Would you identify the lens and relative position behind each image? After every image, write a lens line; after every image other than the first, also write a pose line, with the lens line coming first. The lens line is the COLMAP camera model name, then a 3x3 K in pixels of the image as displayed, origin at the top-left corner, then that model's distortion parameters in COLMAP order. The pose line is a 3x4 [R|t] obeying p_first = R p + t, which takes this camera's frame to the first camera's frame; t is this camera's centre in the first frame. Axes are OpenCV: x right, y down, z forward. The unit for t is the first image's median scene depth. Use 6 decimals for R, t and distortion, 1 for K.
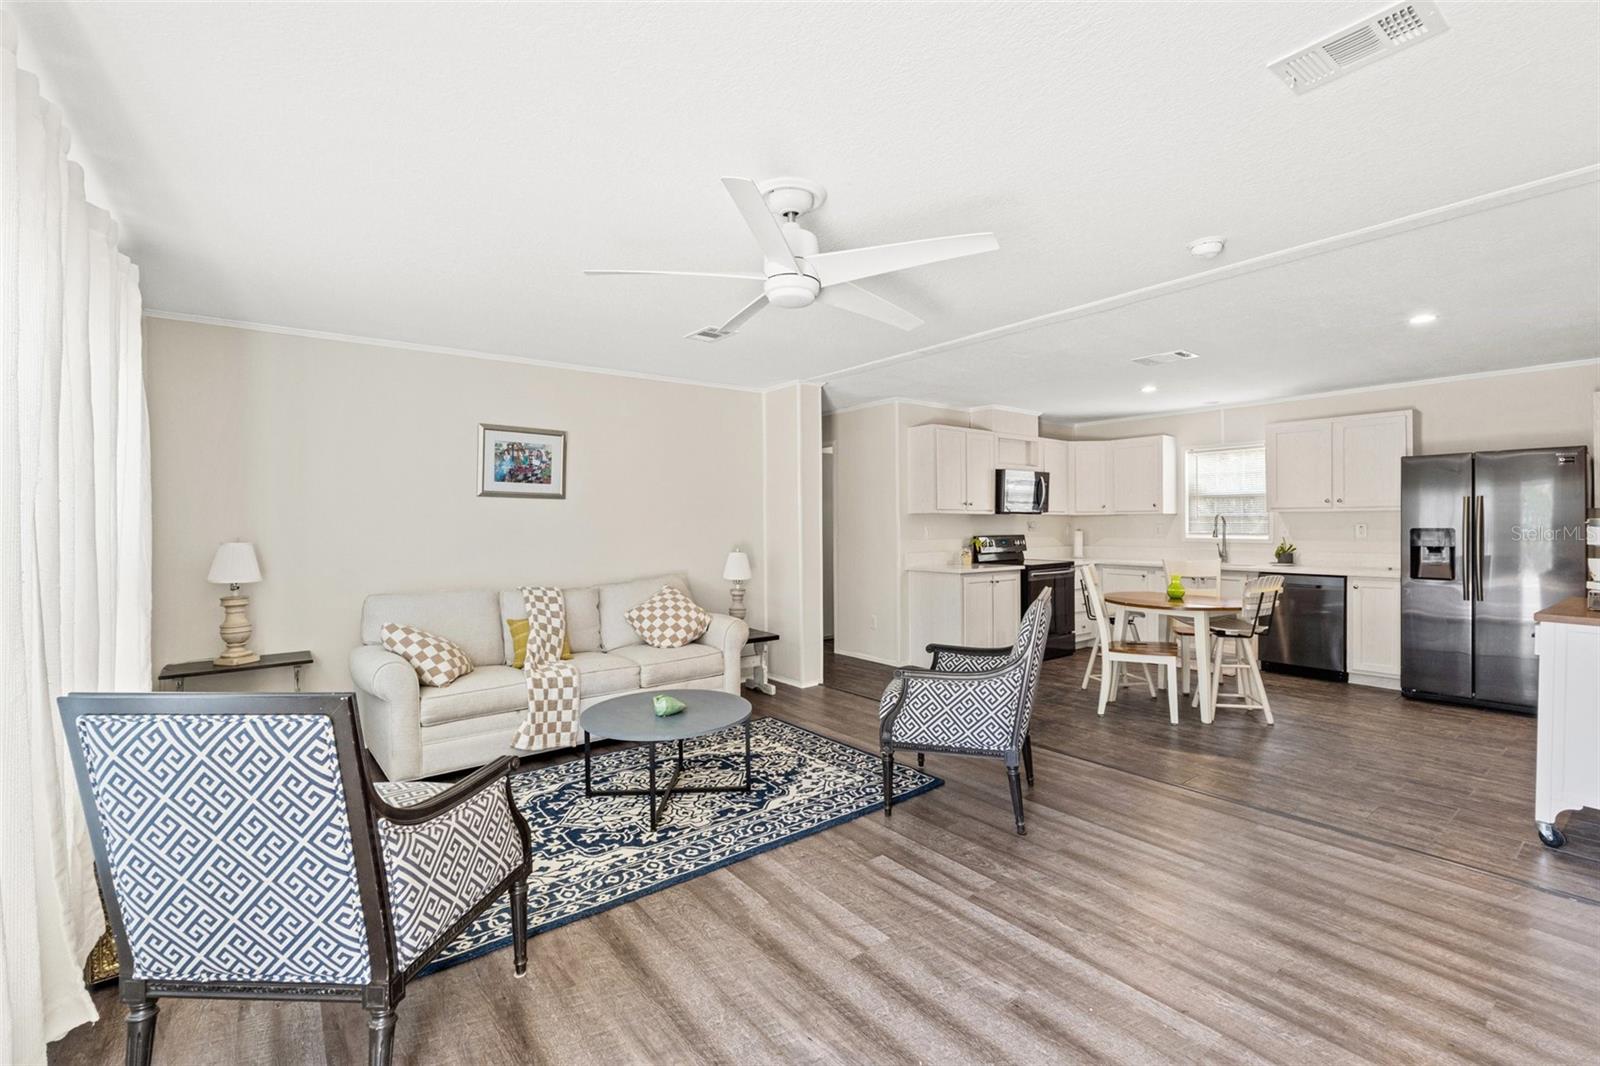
lens RADIAL K [[688.8, 0, 799.2], [0, 688.8, 525.0], [0, 0, 1]] dist [-0.007187, 0.000176]
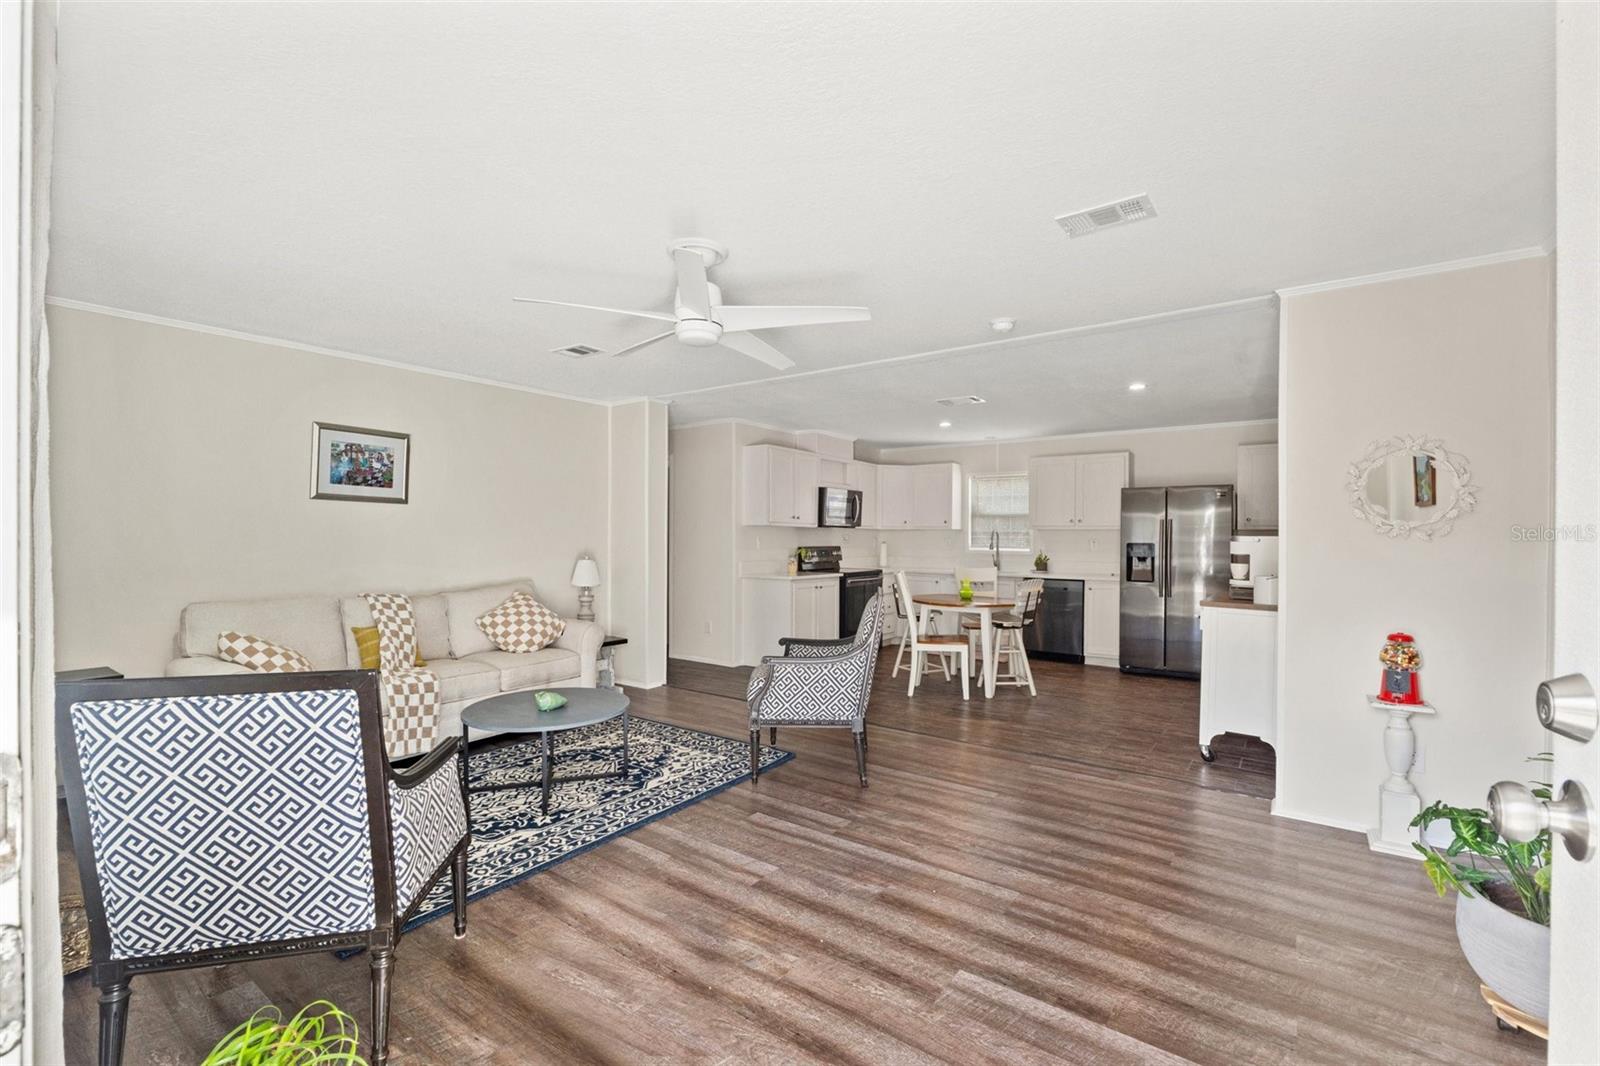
lens RADIAL K [[689.0, 0, 798.3], [0, 689.0, 536.4], [0, 0, 1]] dist [-0.005446, -0.000526]
pose [[0.958909, 0.012612, 0.283432, -0.118193], [-0.011988, 0.999920, -0.003935, 0.007051], [-0.283459, 0.000376, 0.958984, -0.119691]]
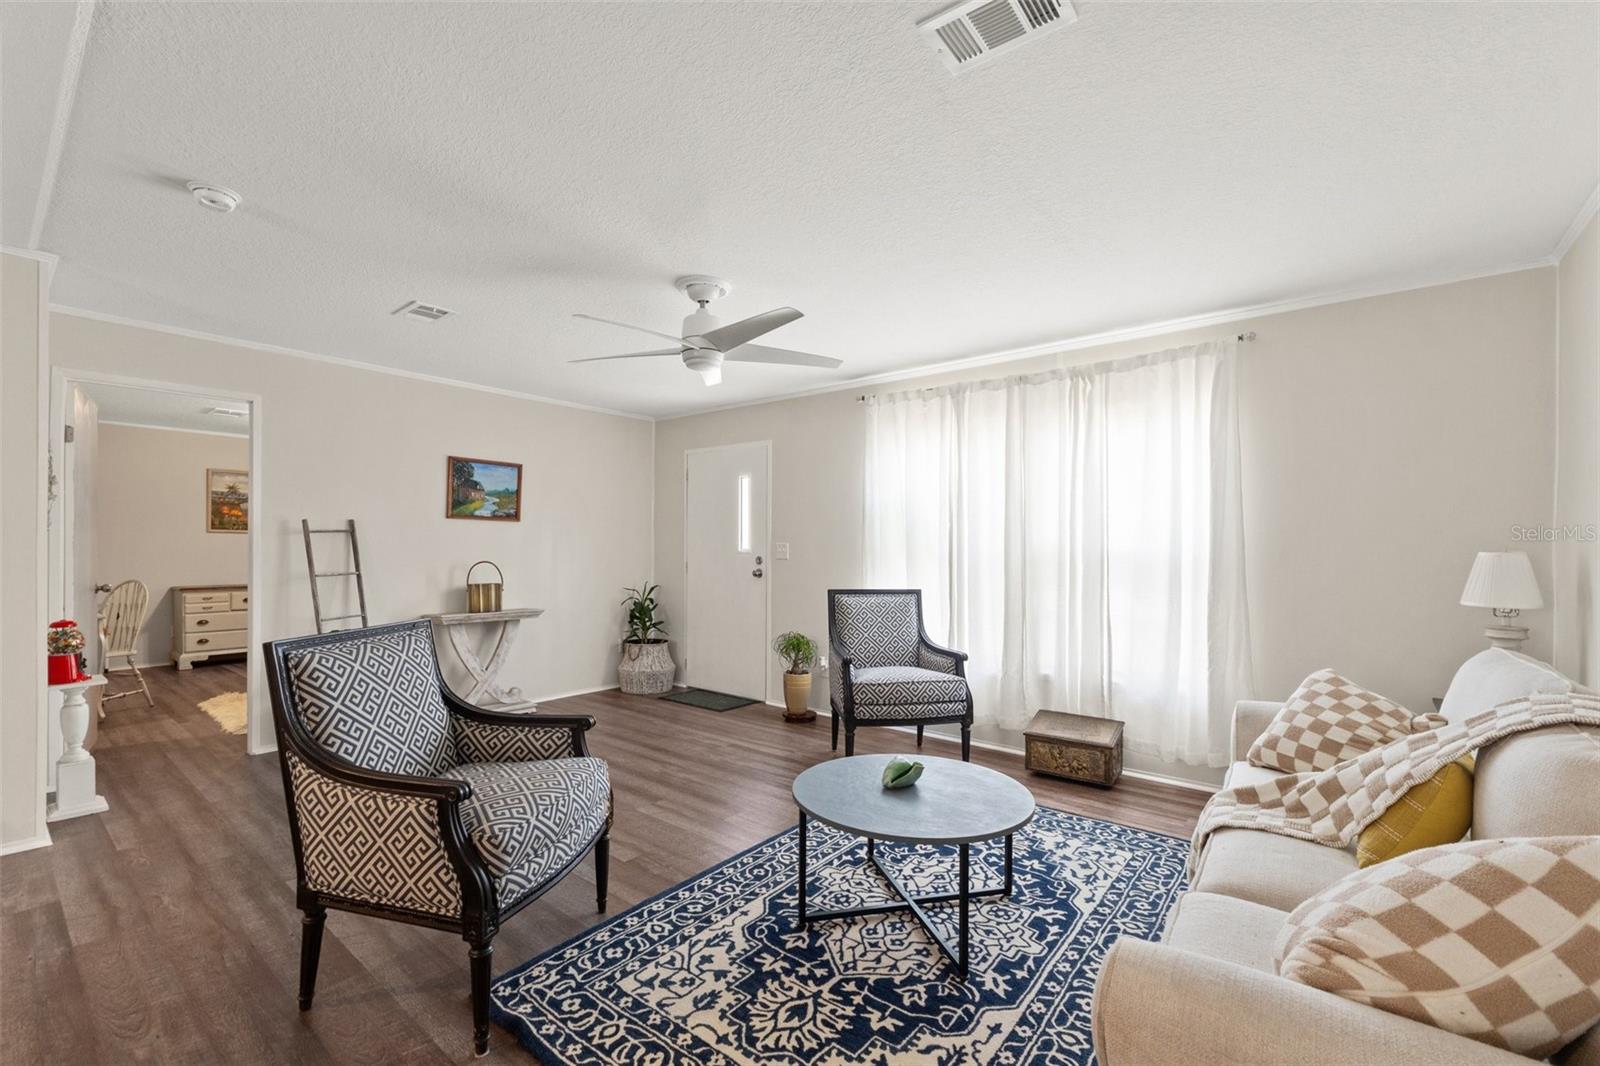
lens RADIAL K [[684.6, 0, 800.0], [0, 684.6, 533.0], [0, 0, 1]] dist [-0.001113, -0.000114]
pose [[-0.972544, -0.000753, -0.232719, 0.080576], [0.002321, 0.999914, -0.012936, 0.011839], [0.232709, -0.013121, -0.972458, 1.566129]]
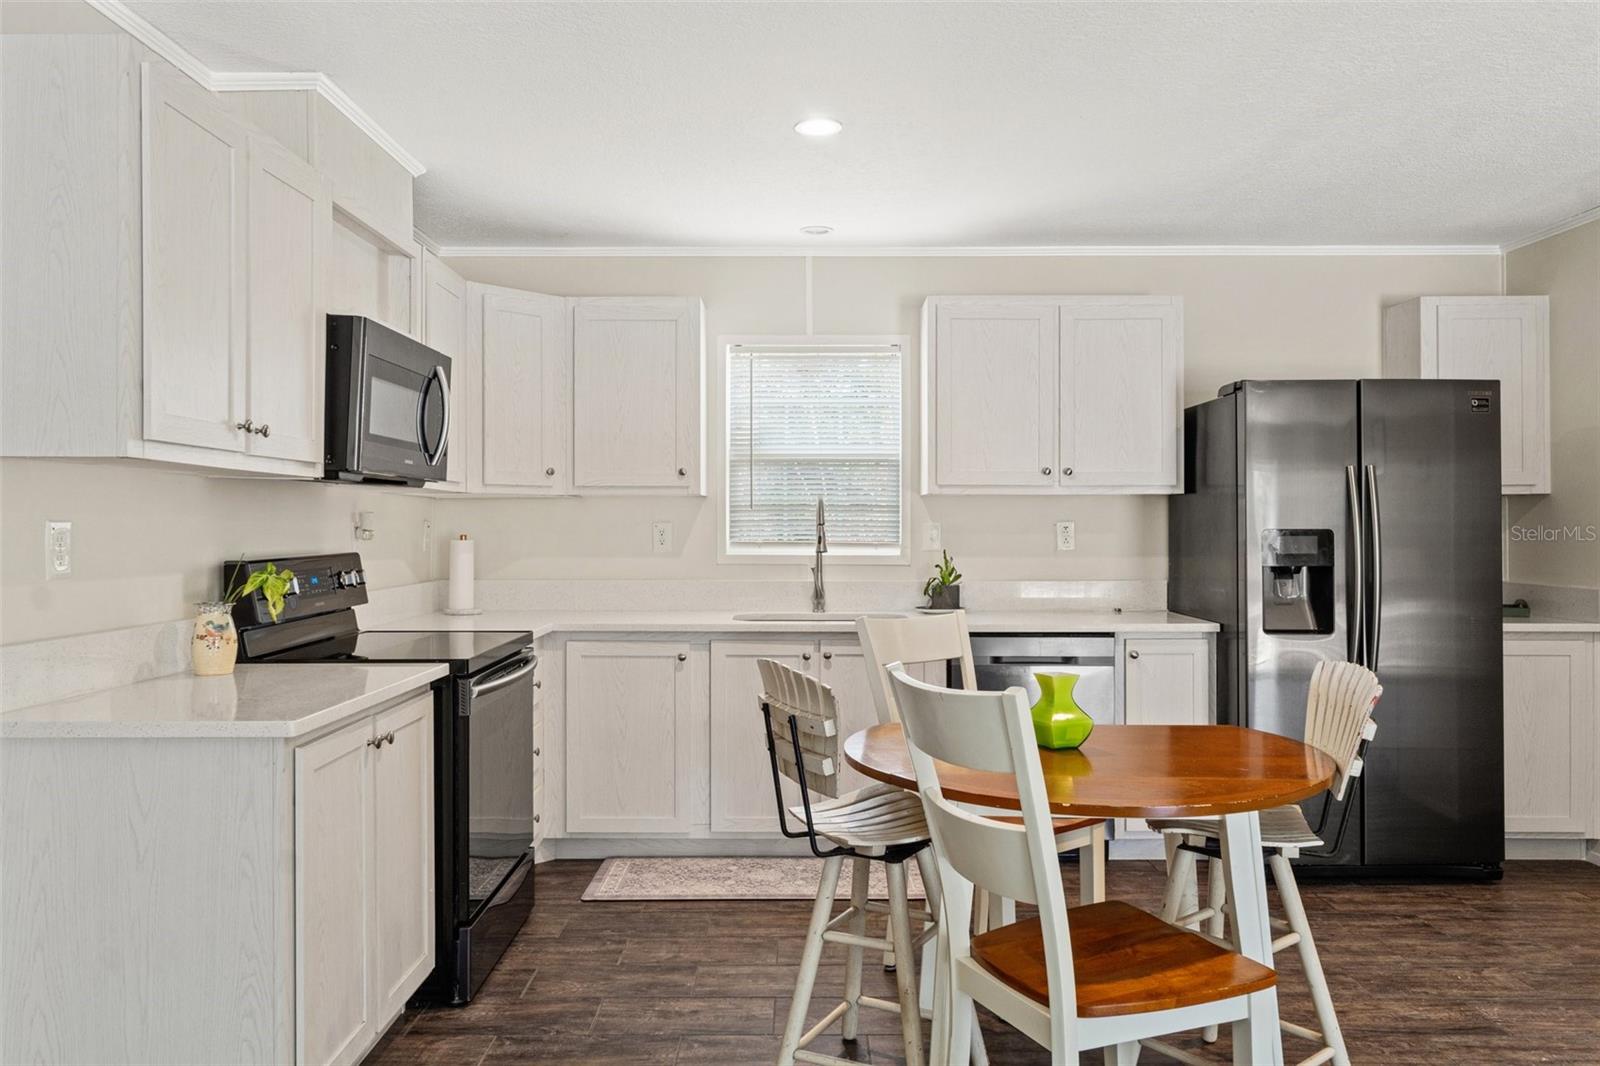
lens RADIAL K [[1157.1, 0, 798.8], [0, 1157.1, 525.3], [0, 0, 1]] dist [-0.002095, 0.000053]
pose [[0.611195, 0.004272, 0.791469, 0.072141], [0.000218, 0.999984, -0.005565, 0.009452], [-0.791480, 0.003574, 0.611184, 1.082804]]
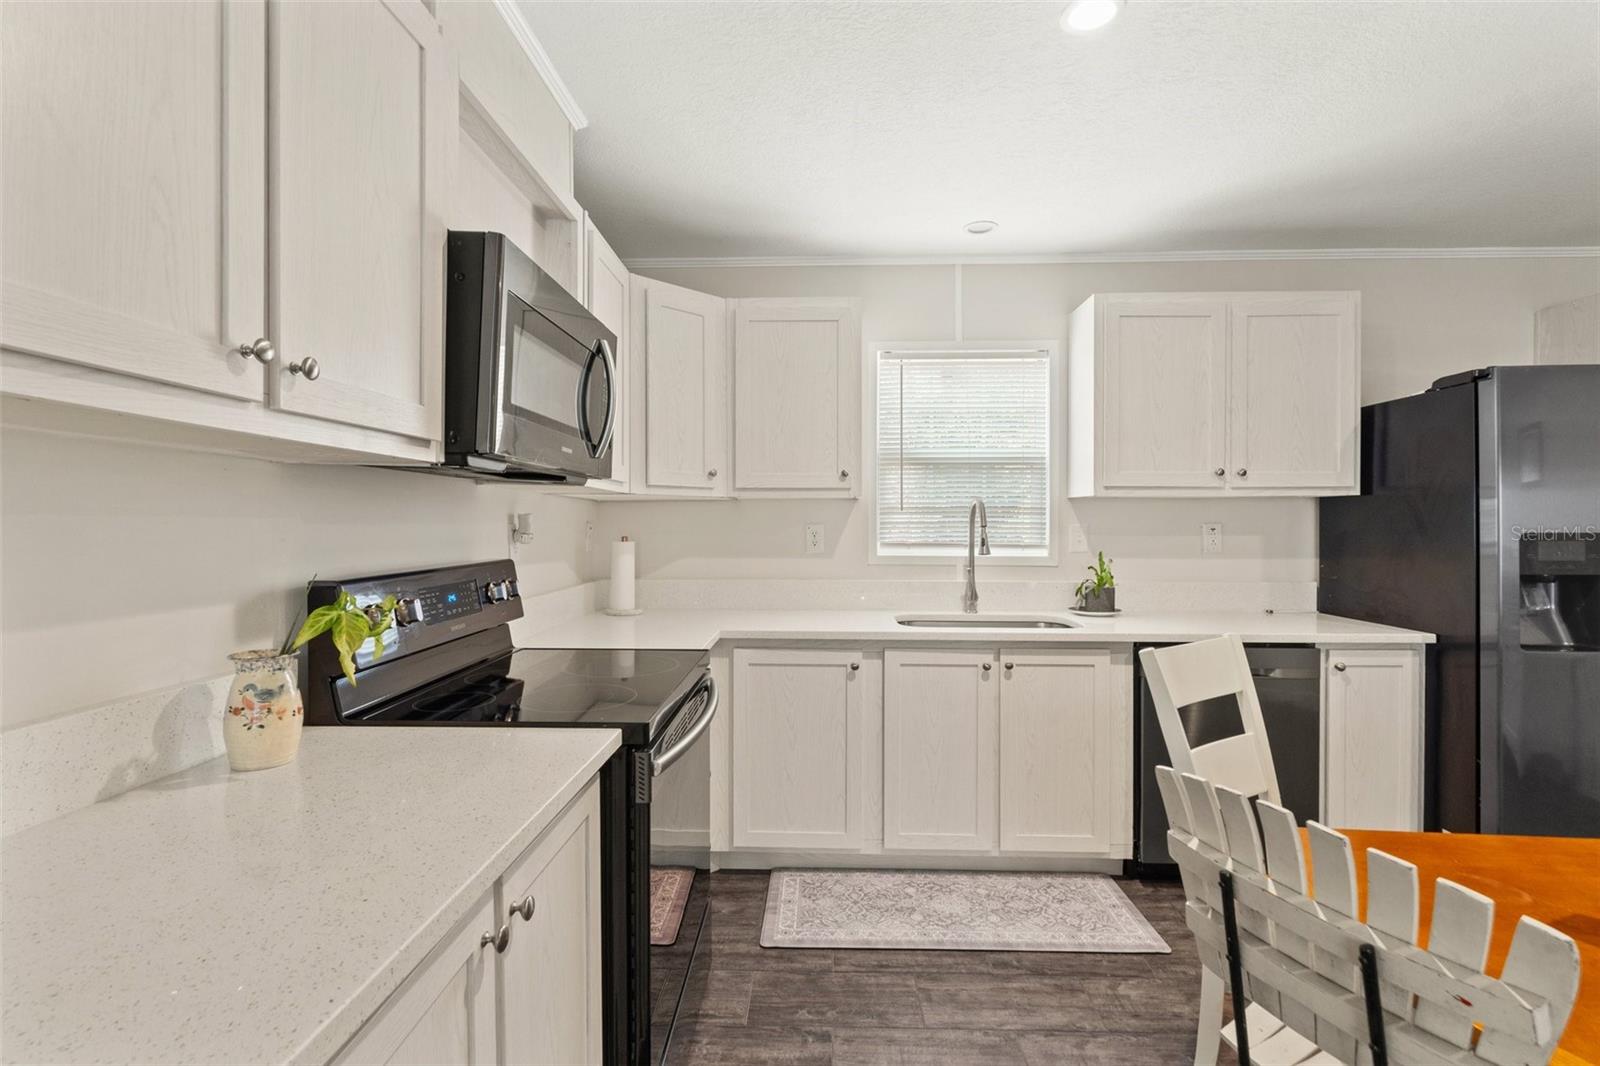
lens RADIAL K [[736.1, 0, 797.3], [0, 736.1, 528.6], [0, 0, 1]] dist [-0.004980, 0.000186]
pose [[0.638618, -0.000453, 0.769524, 0.359585], [-0.000467, 0.999999, 0.000976, 0.002780], [-0.769524, -0.000983, 0.638618, 1.501640]]
